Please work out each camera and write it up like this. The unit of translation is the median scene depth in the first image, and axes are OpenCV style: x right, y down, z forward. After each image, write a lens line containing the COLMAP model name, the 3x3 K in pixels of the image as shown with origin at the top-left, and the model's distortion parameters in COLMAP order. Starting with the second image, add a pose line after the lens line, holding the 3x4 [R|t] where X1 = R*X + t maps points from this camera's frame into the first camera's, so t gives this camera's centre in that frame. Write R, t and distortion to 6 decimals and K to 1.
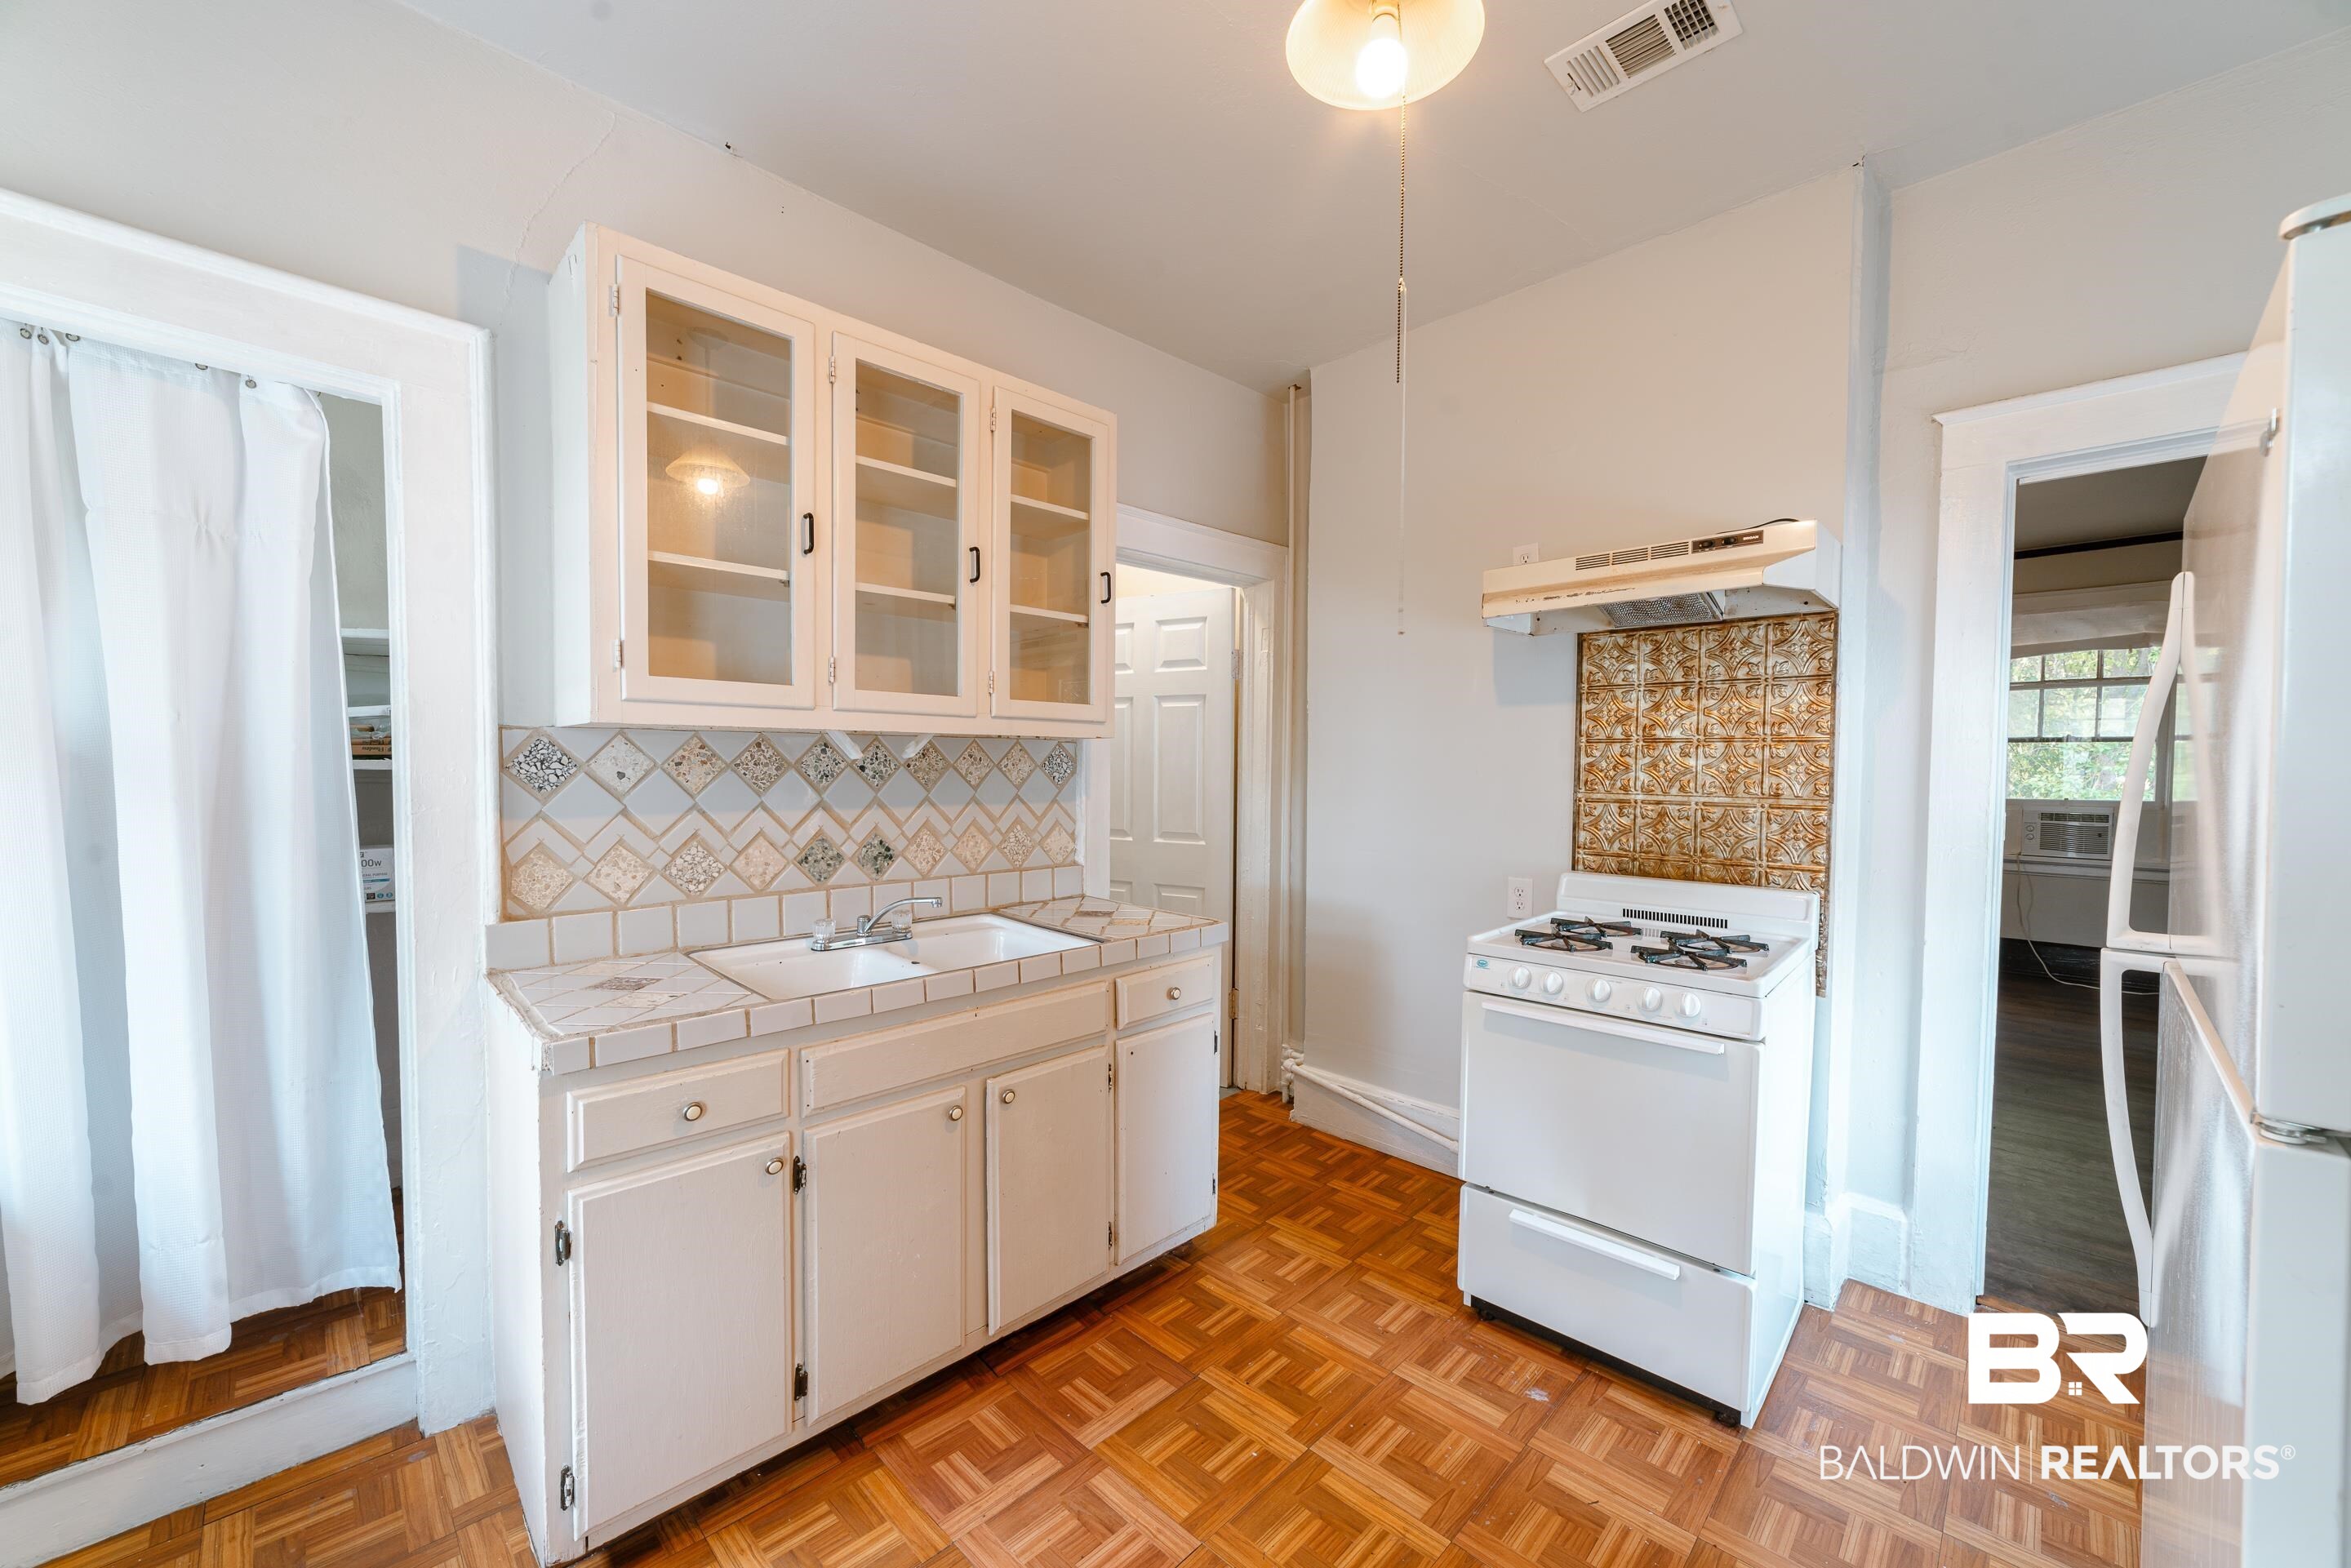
lens RADIAL K [[897.2, 0, 1181.9], [0, 897.2, 792.6], [0, 0, 1]] dist [-0.026656, 0.008426]
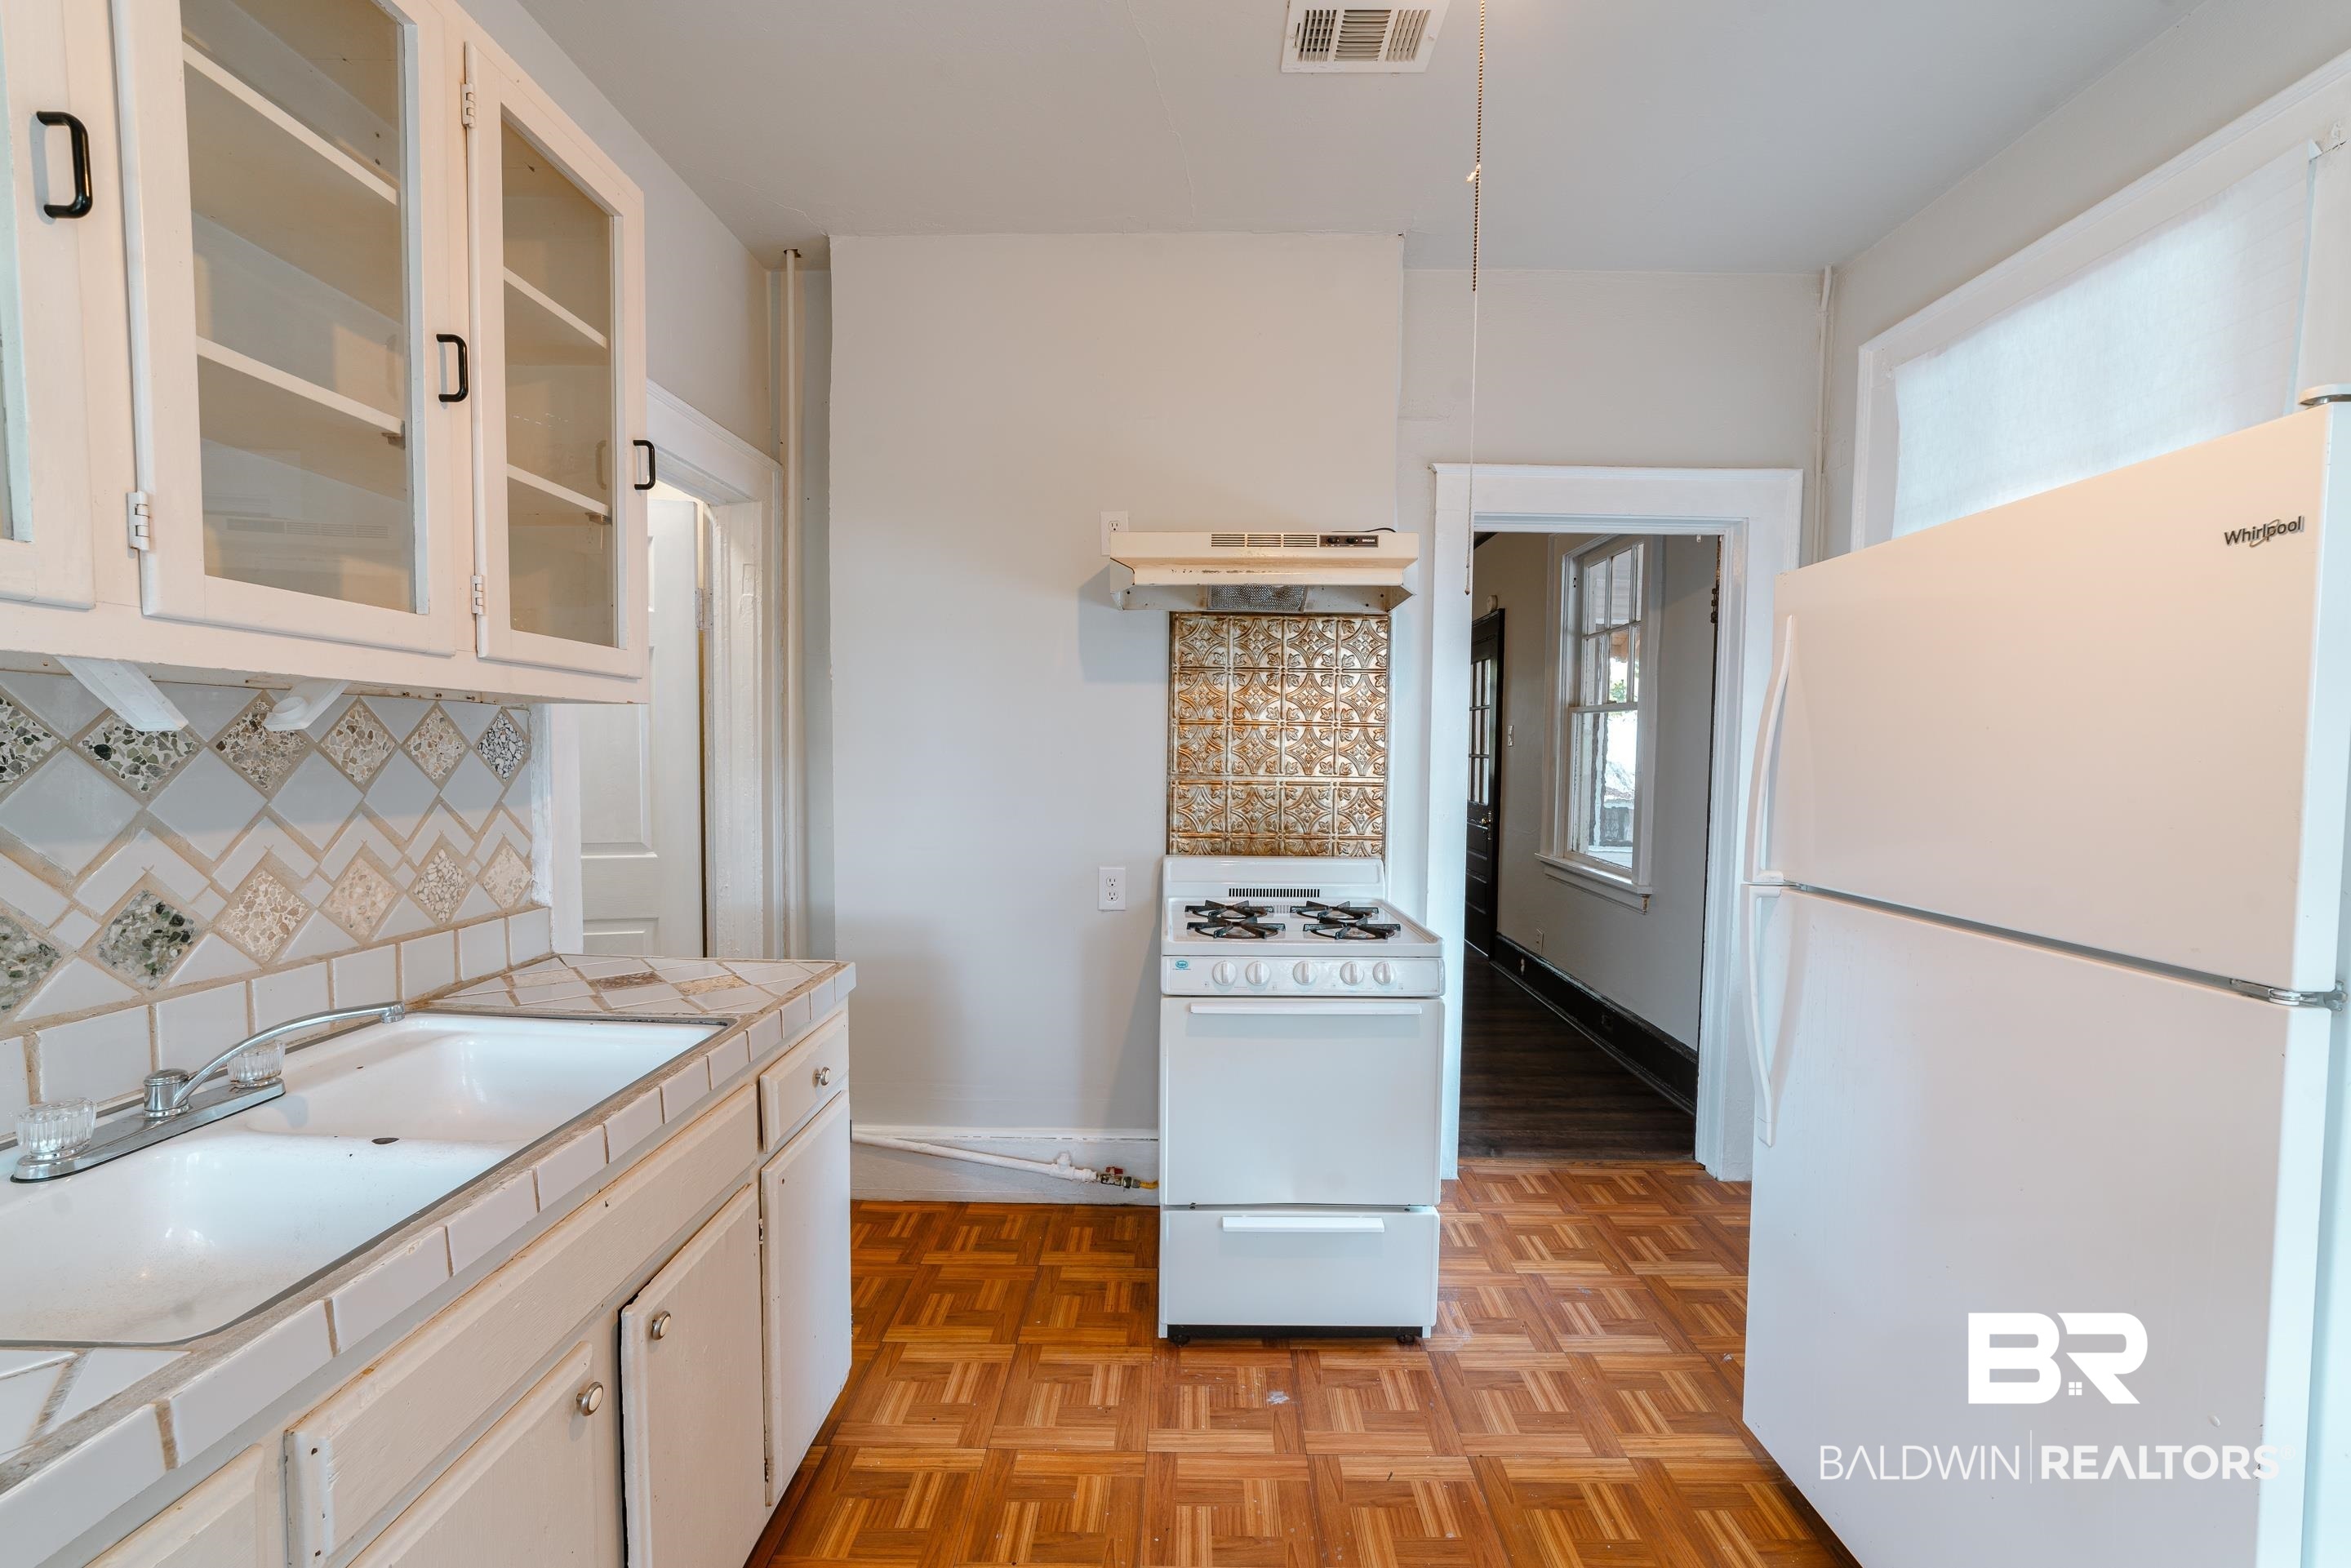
lens RADIAL K [[929.7, 0, 1179.9], [0, 929.7, 794.7], [0, 0, 1]] dist [-0.024158, 0.009327]
pose [[0.722213, -0.033346, 0.690866, -0.280602], [0.018612, 0.999412, 0.028783, -0.008285], [-0.691420, -0.007929, 0.722410, 0.280509]]
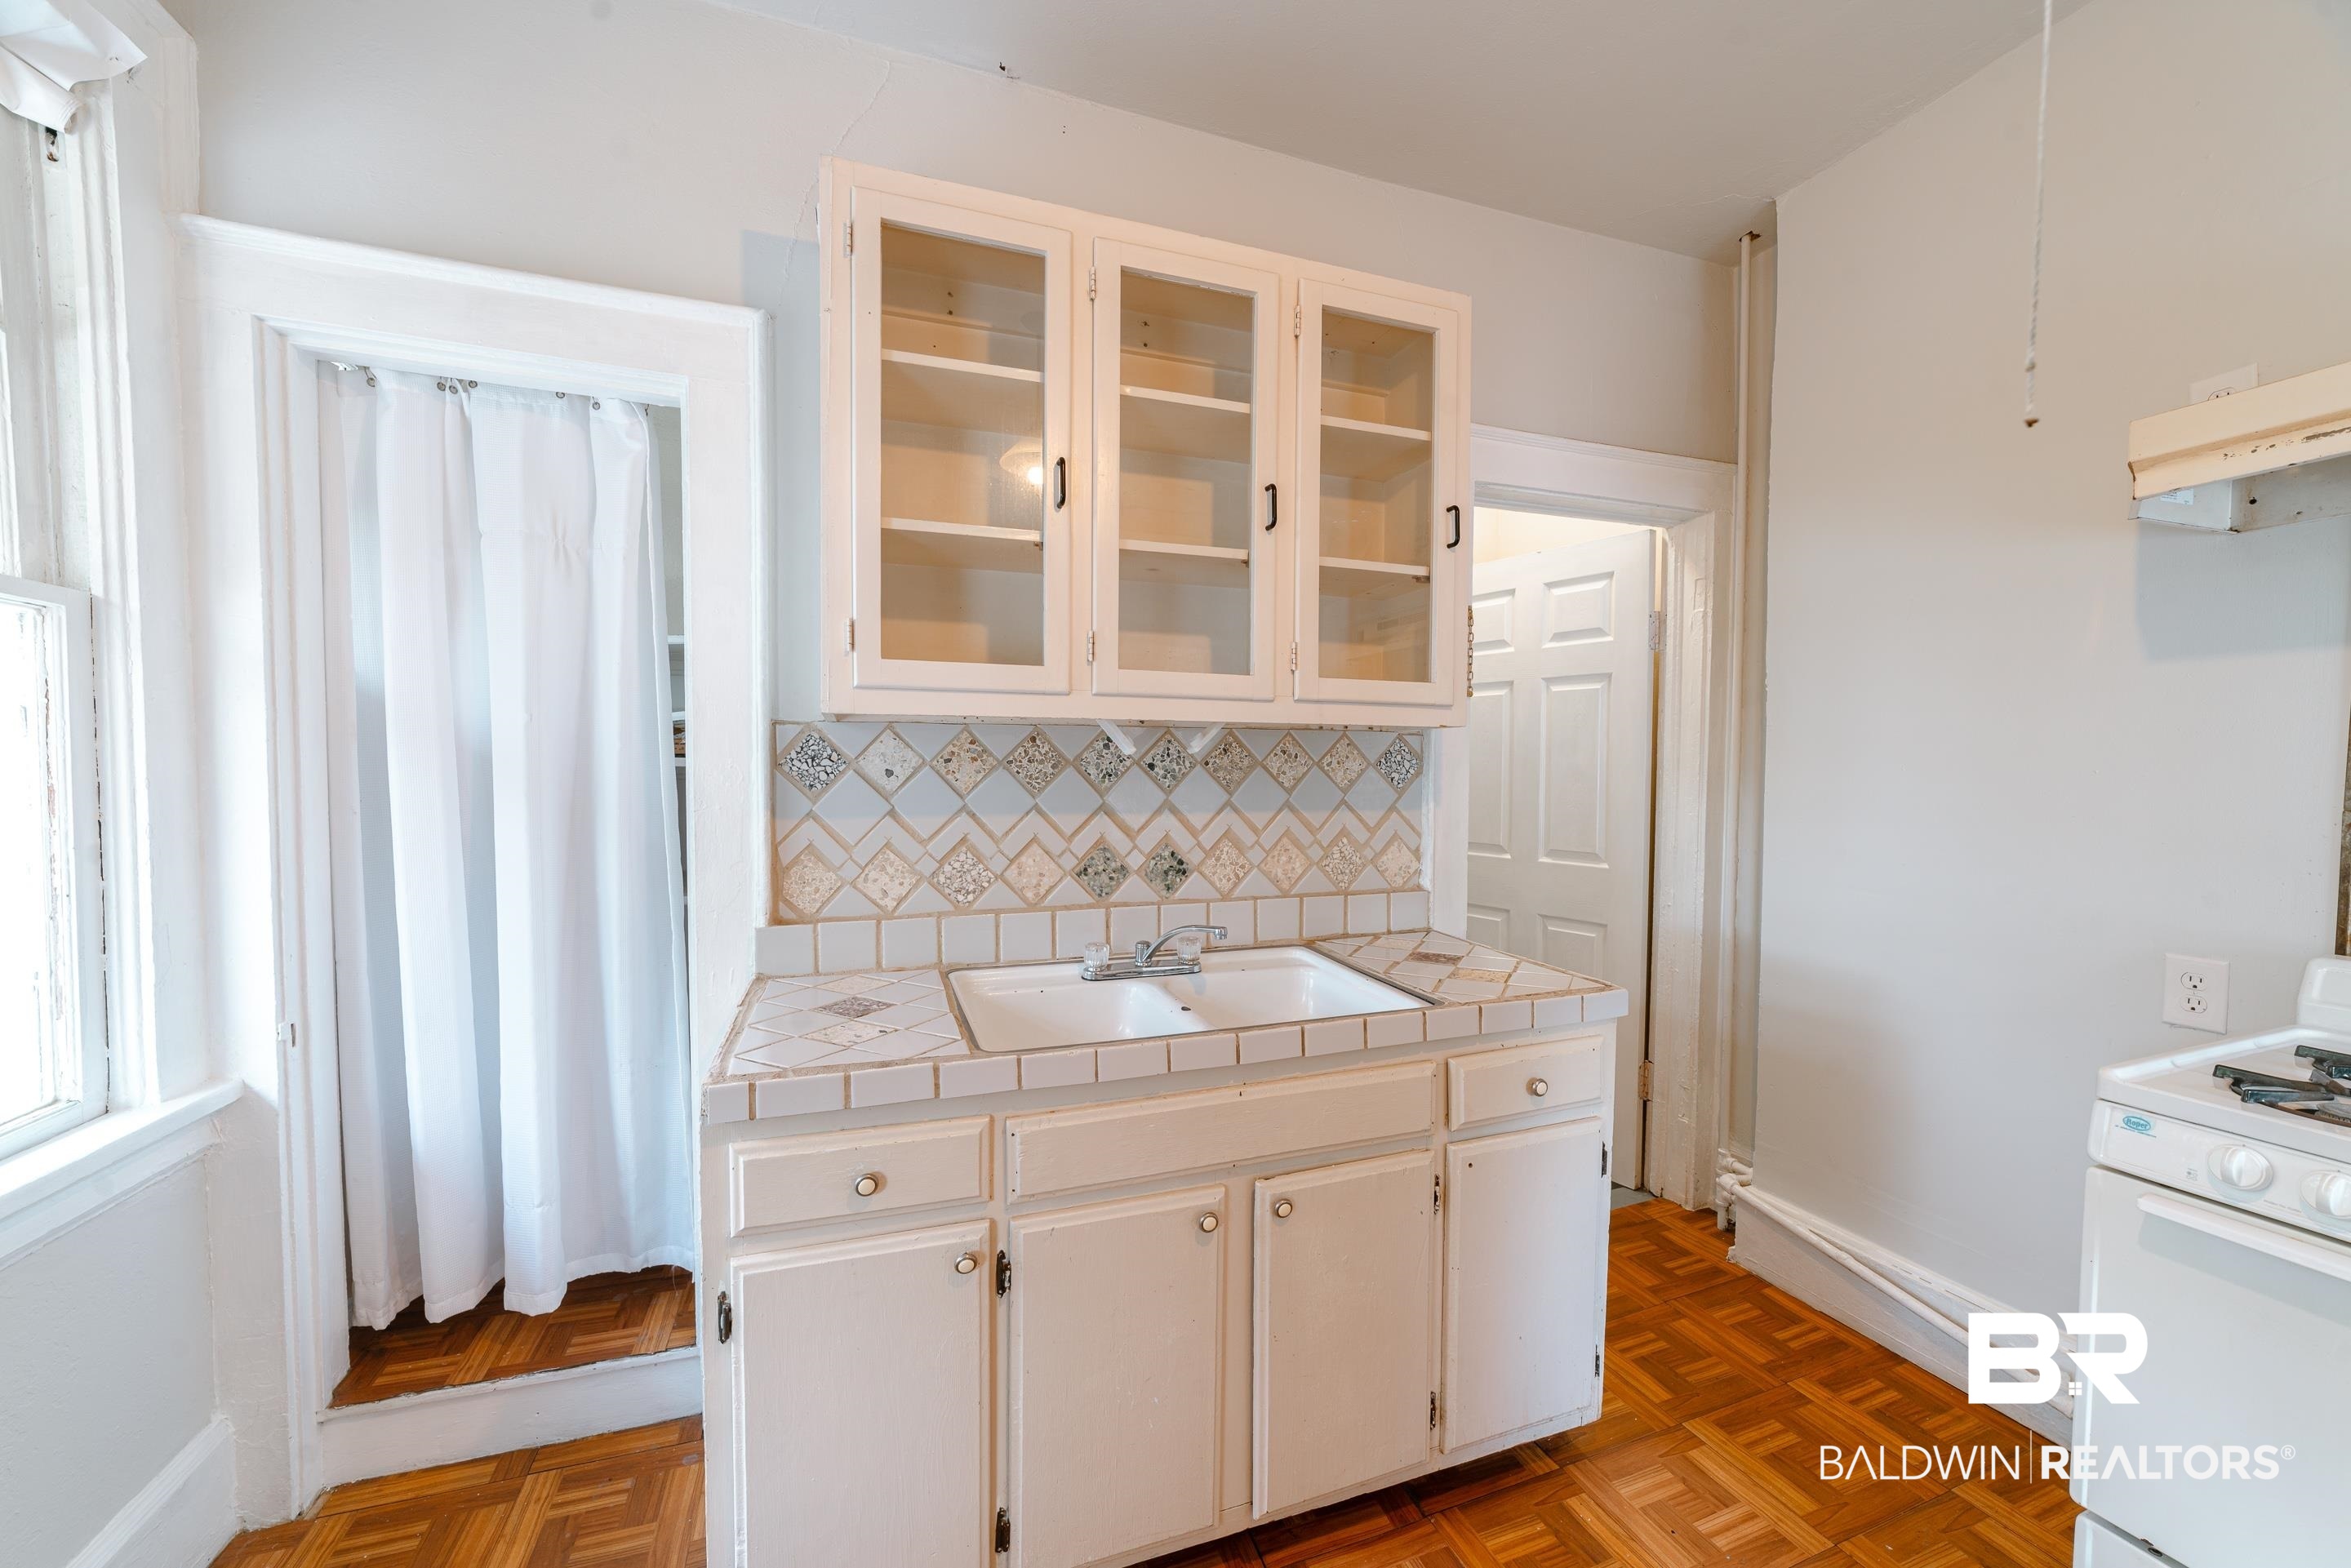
lens RADIAL K [[897.2, 0, 1181.9], [0, 897.2, 792.6], [0, 0, 1]] dist [-0.026656, 0.008426]
pose [[0.903802, 0.010962, -0.427811, 0.033979], [-0.012717, 0.999918, -0.001243, -0.001547], [0.427763, 0.006564, 0.903867, 0.237547]]
